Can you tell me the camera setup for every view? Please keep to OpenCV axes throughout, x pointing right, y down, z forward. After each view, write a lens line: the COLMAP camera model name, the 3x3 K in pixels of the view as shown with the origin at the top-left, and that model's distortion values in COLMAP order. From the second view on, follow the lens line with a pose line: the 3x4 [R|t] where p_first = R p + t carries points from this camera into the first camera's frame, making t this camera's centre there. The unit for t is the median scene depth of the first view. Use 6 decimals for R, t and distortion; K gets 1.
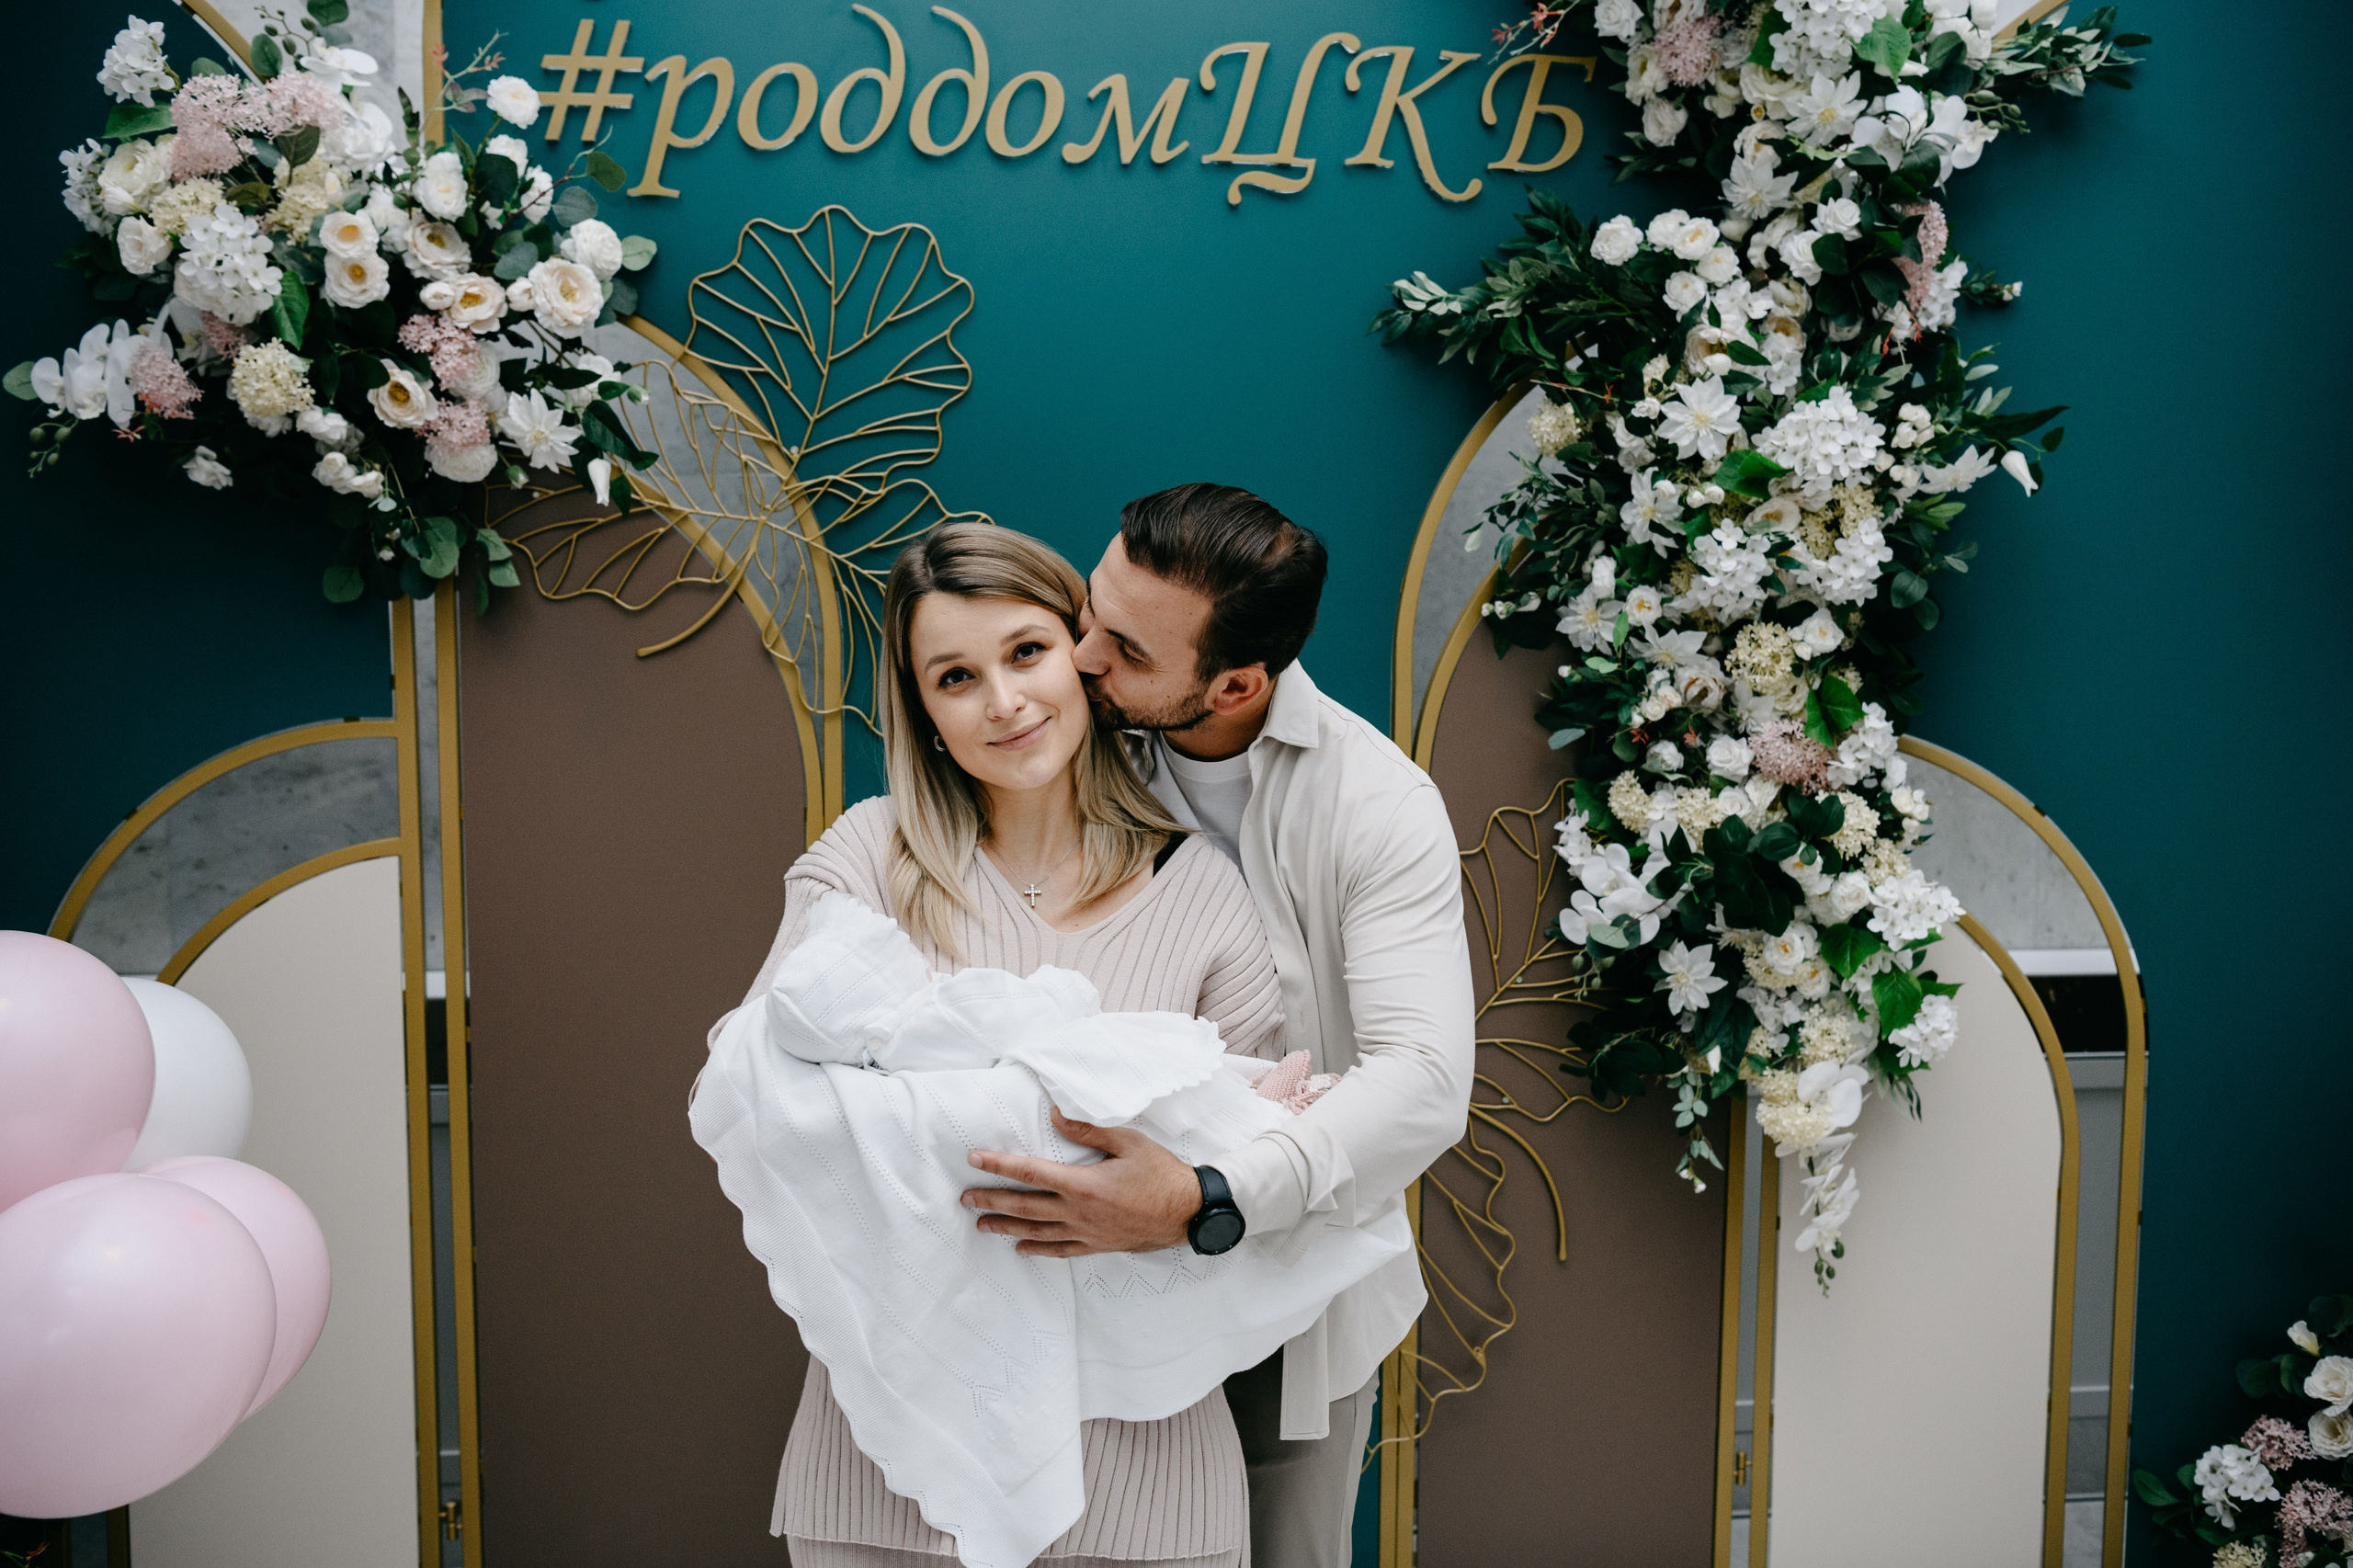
lens RADIAL K [[2164.5, 0, 1181.8], [0, 2164.5, 782.6], [0, 0, 1]] dist [-0.028407, 0.059552]
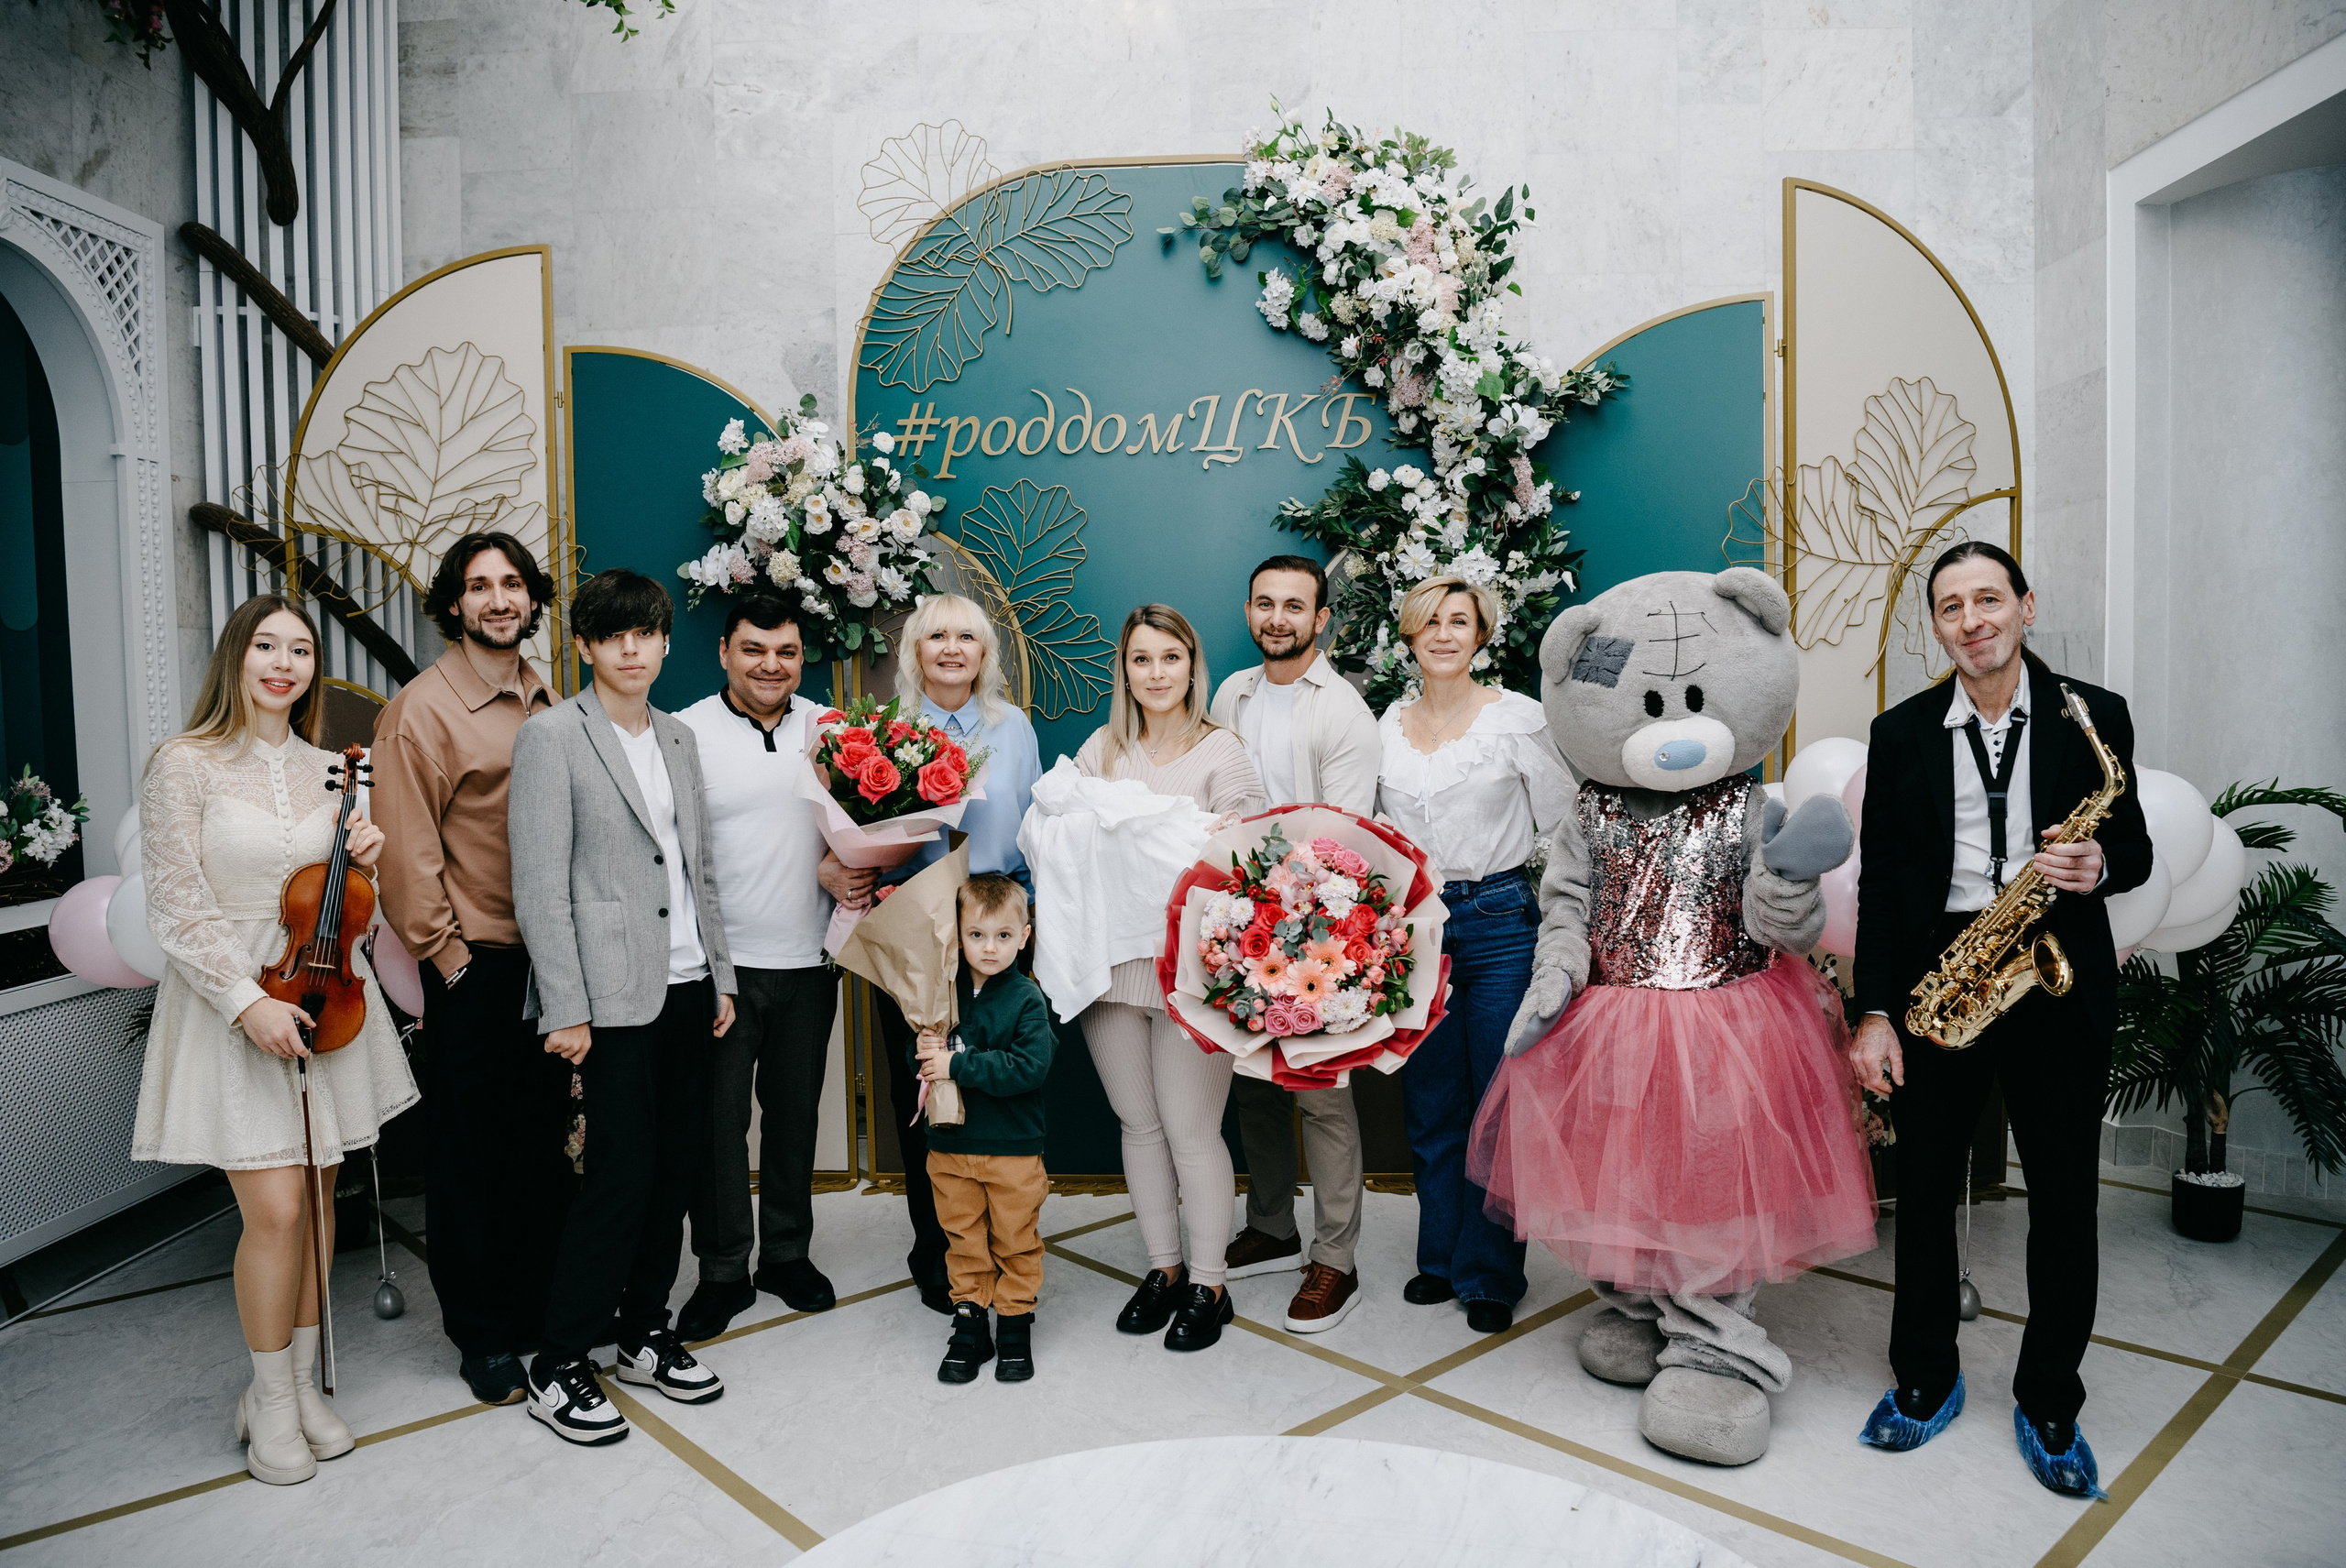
lens RADIAL K [[1626.8, 0, 1161.9], [0, 1626.8, 792.7], [0, 0, 1]] dist [-0.081450, 0.022405]
pose [[0.986929, -0.011621, -0.160737, 0.245543], [0.006438, 0.999444, -0.032728, 0.112091], [0.161028, 0.031266, 0.986455, -0.616911]]
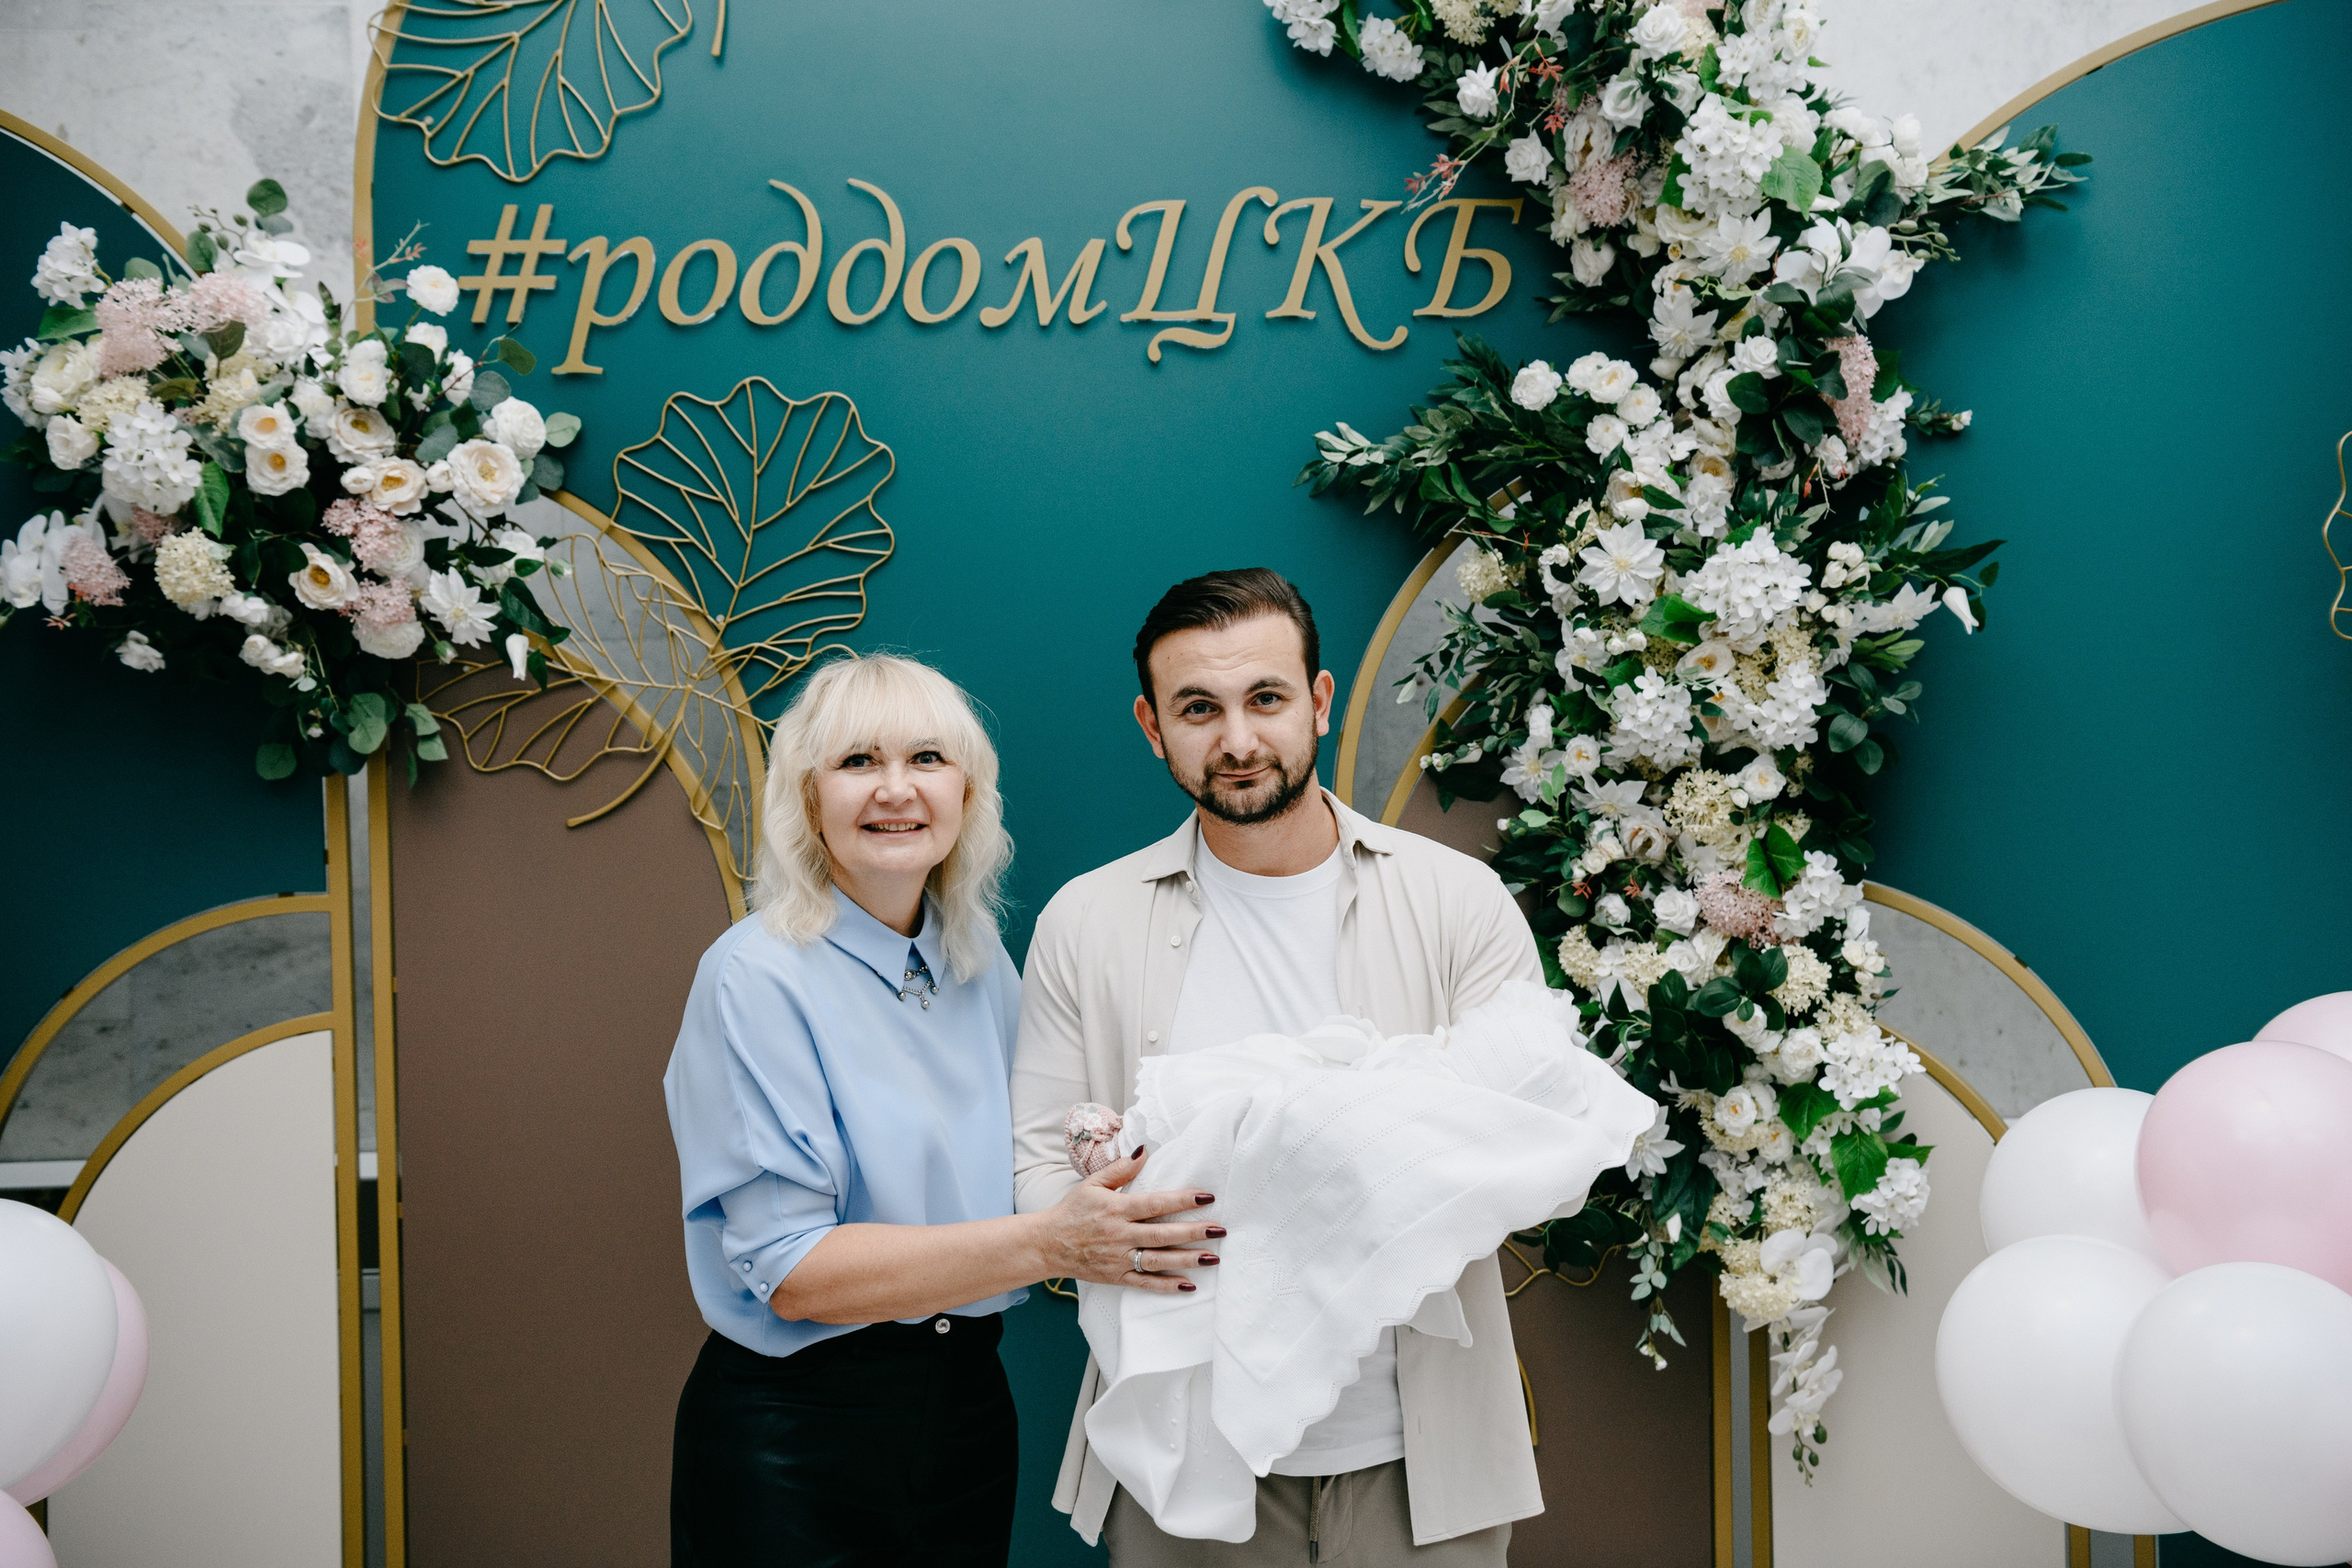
lens RADIAL K [[2494.6, 0, 1185.4], [0, 2494.6, 783.6], [0, 0, 1]] dist [0.021201, 0.108101]
pose [[0.996282, -0.020181, -0.083759, 0.134994], [0.014621, 0.997681, -0.066471, 0.003005], [0.084906, 0.064999, 0.994267, -0.133030]]
